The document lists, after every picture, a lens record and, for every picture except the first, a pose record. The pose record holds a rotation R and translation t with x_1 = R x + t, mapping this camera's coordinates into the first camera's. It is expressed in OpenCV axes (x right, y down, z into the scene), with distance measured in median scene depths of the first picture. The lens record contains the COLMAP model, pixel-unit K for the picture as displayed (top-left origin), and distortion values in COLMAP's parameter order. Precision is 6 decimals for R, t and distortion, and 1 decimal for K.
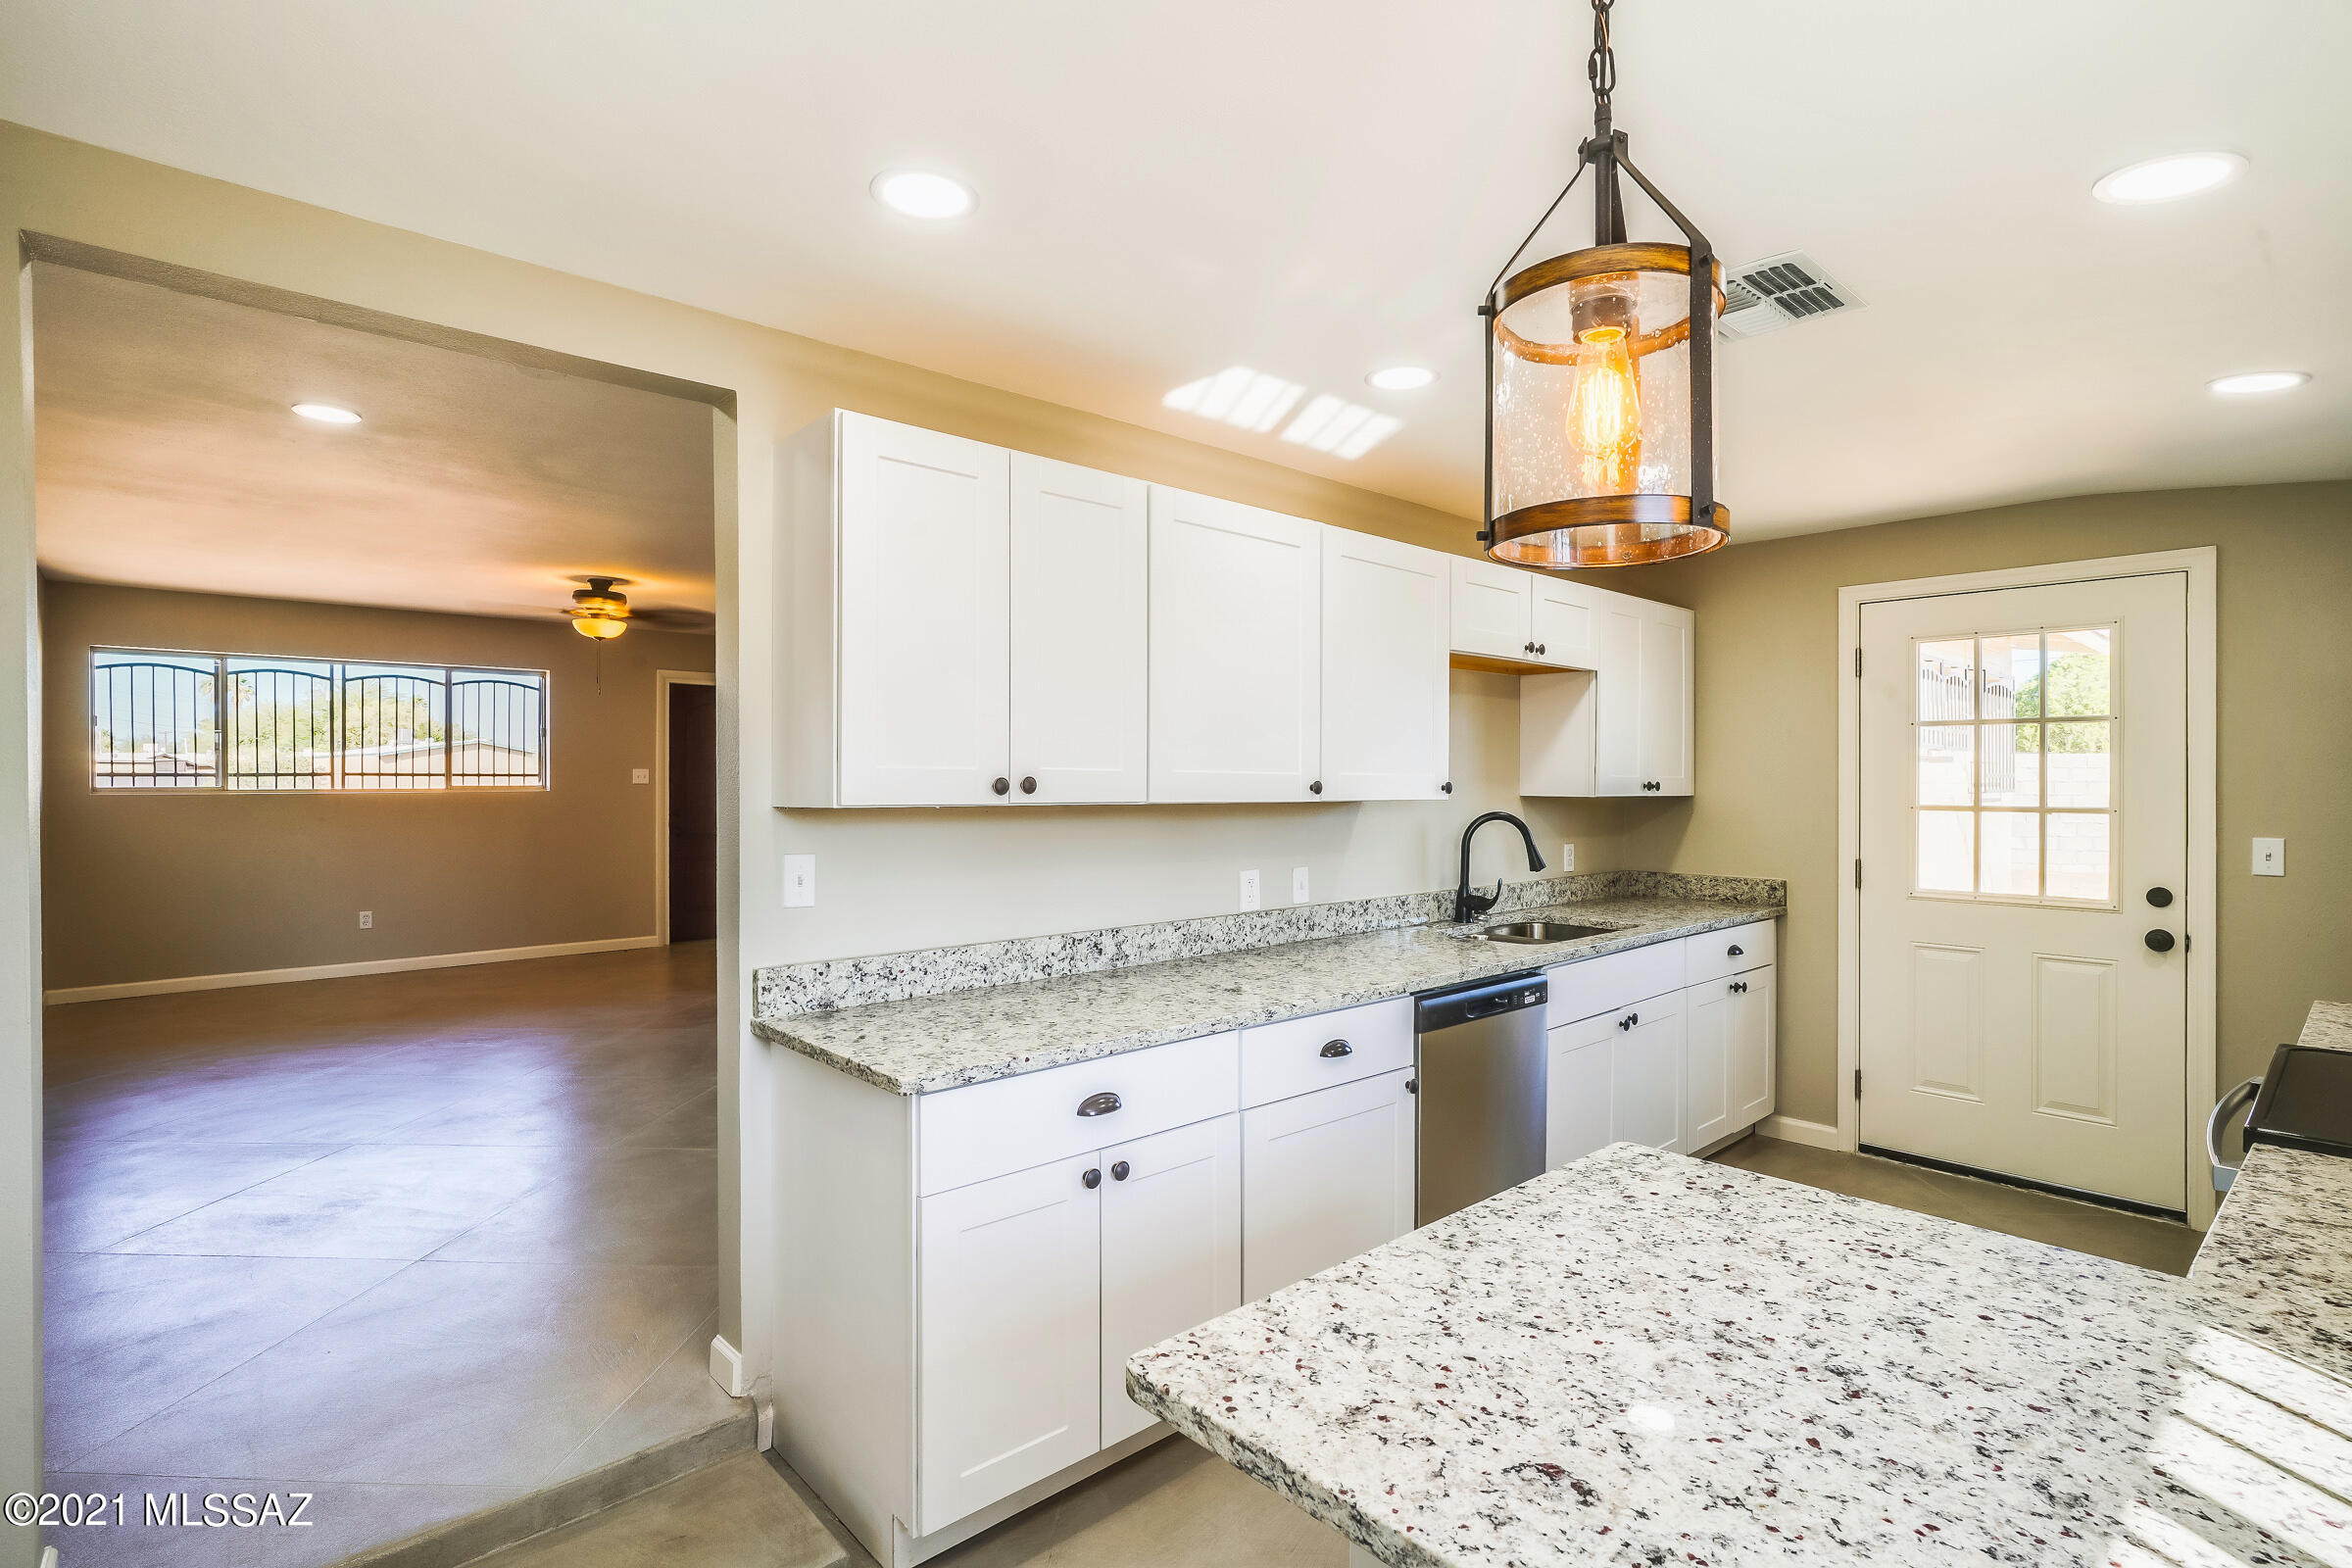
lens RADIAL K [[1094.0, 0, 1176.0], [0, 1094.0, 784.0], [0, 0, 1]] dist [-0.000630, 0.000957]
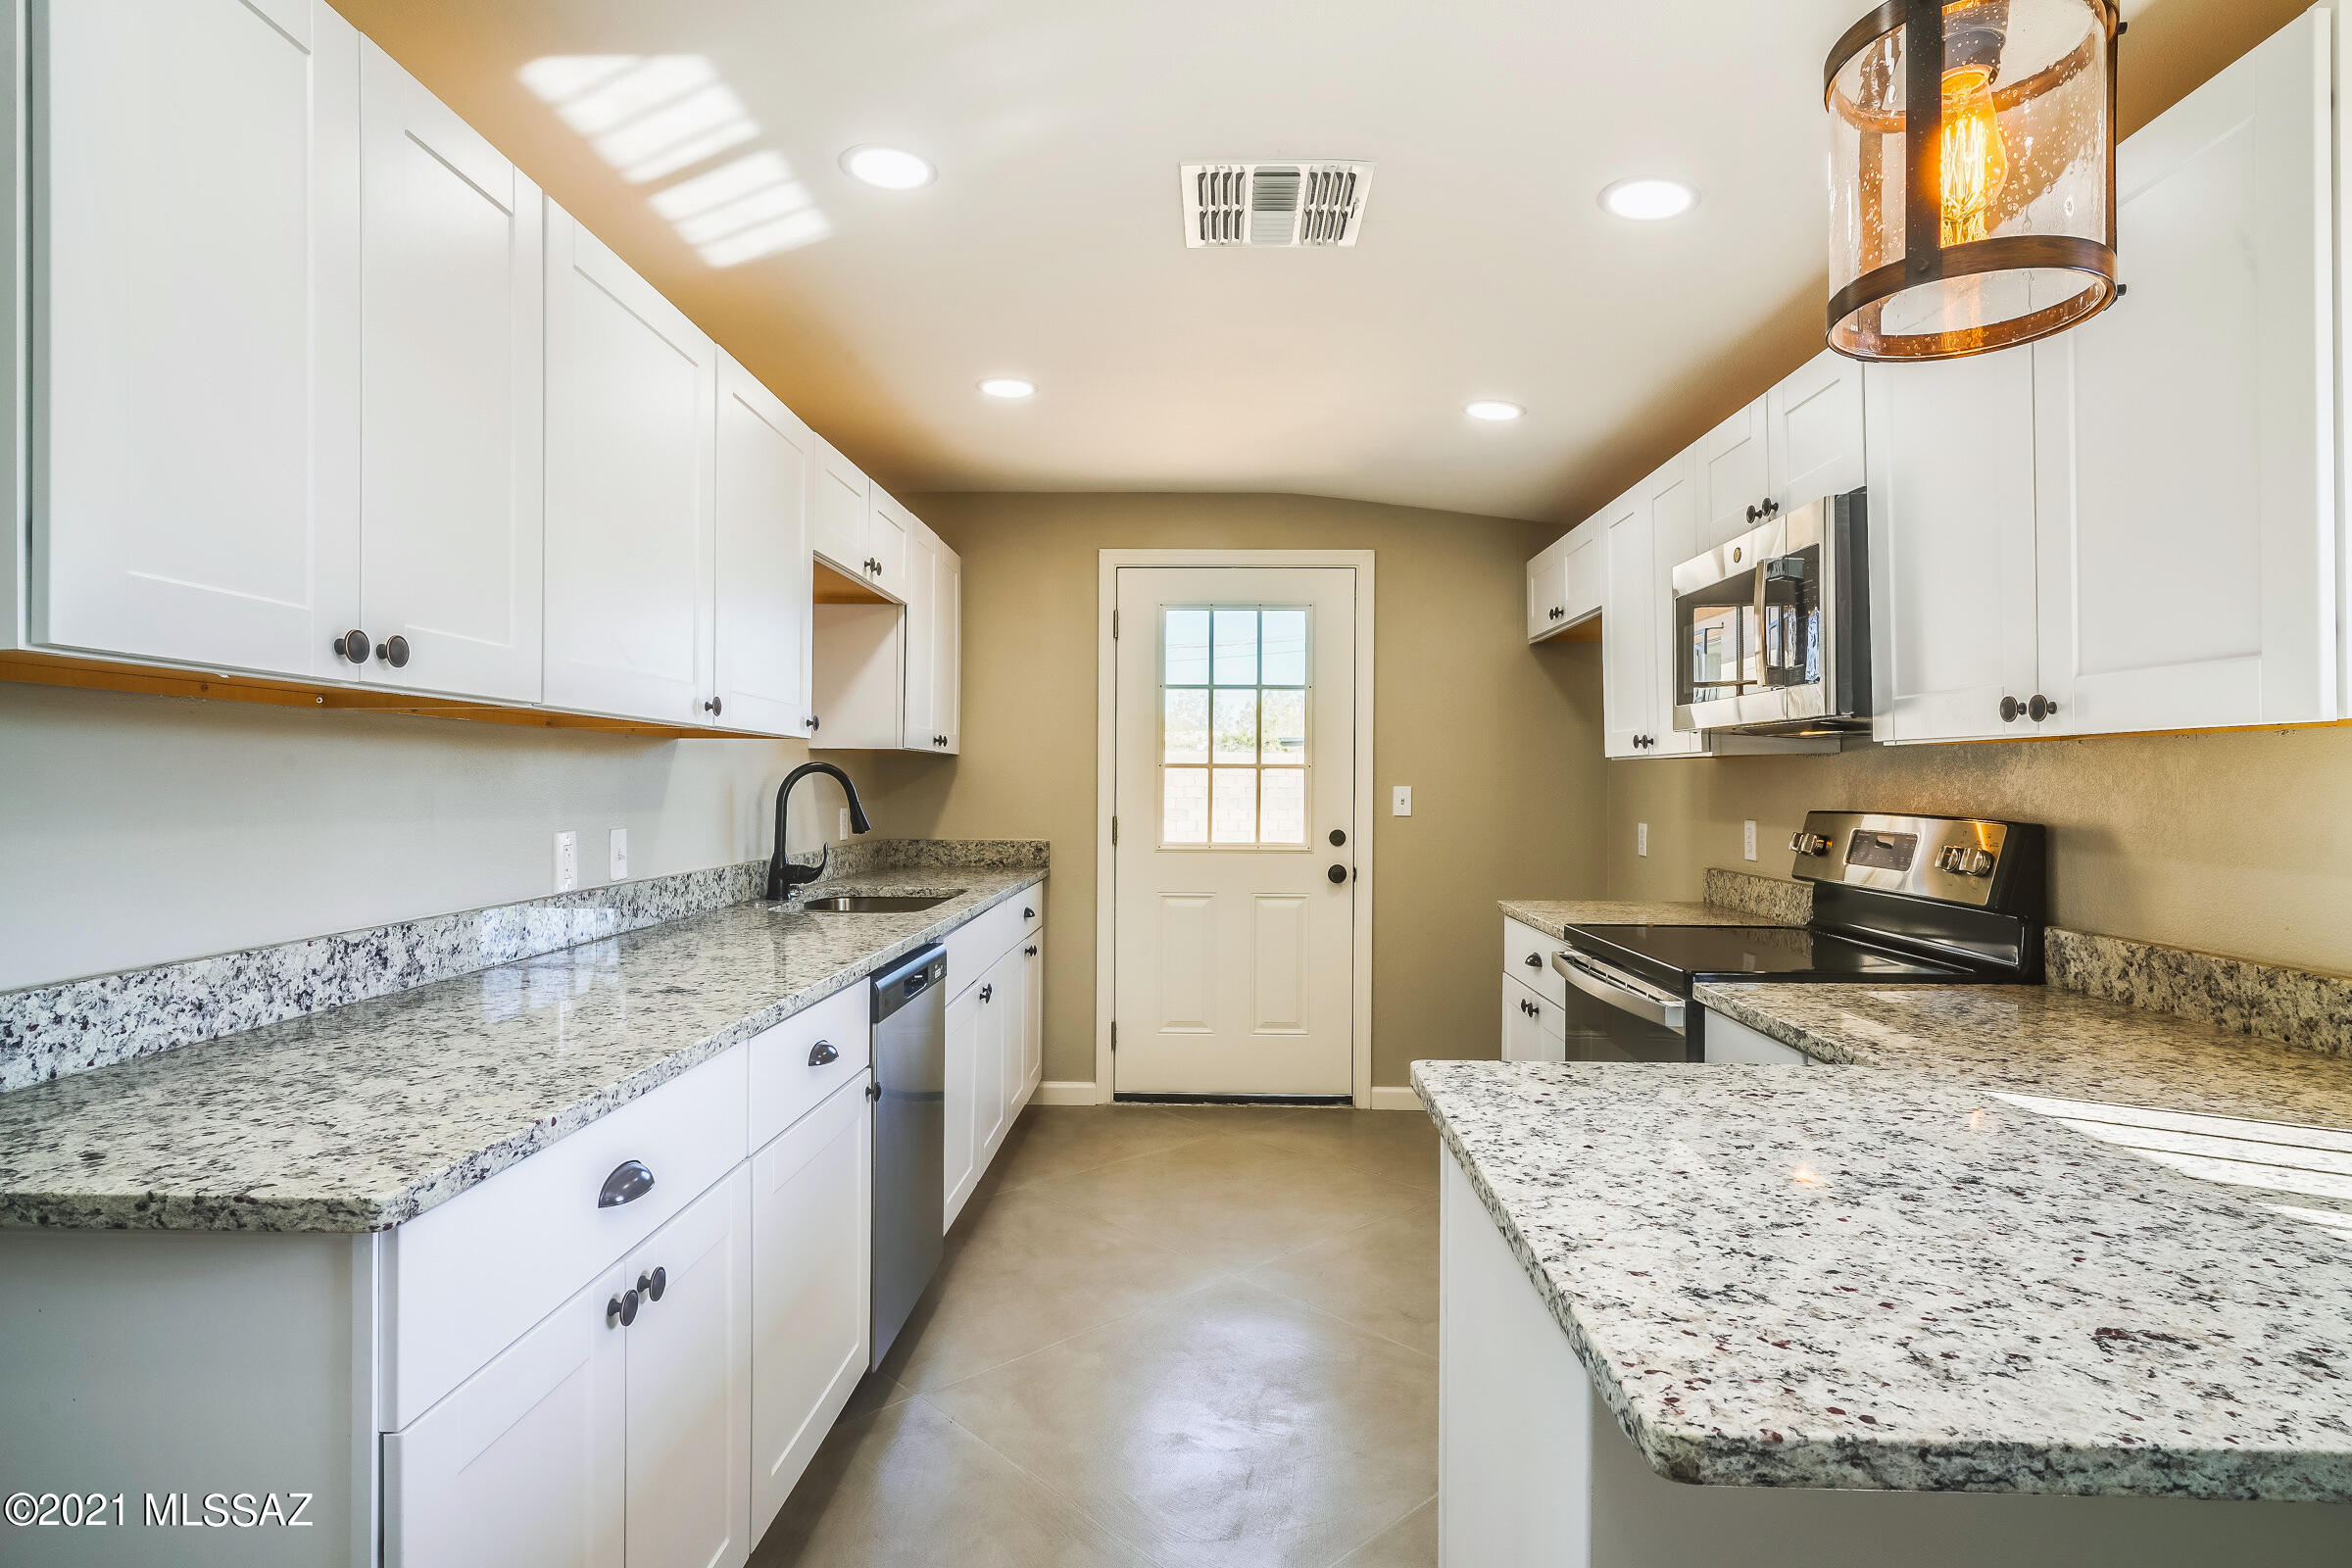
lens RADIAL K [[1231.3, 0, 1176.0], [0, 1231.3, 784.0], [0, 0, 1]] dist [0.001837, 0.001111]
pose [[0.706260, 0.000150, 0.707952, -0.256785], [-0.004996, 0.999976, 0.004773, 0.055147], [-0.707935, -0.006908, 0.706244, 0.244669]]
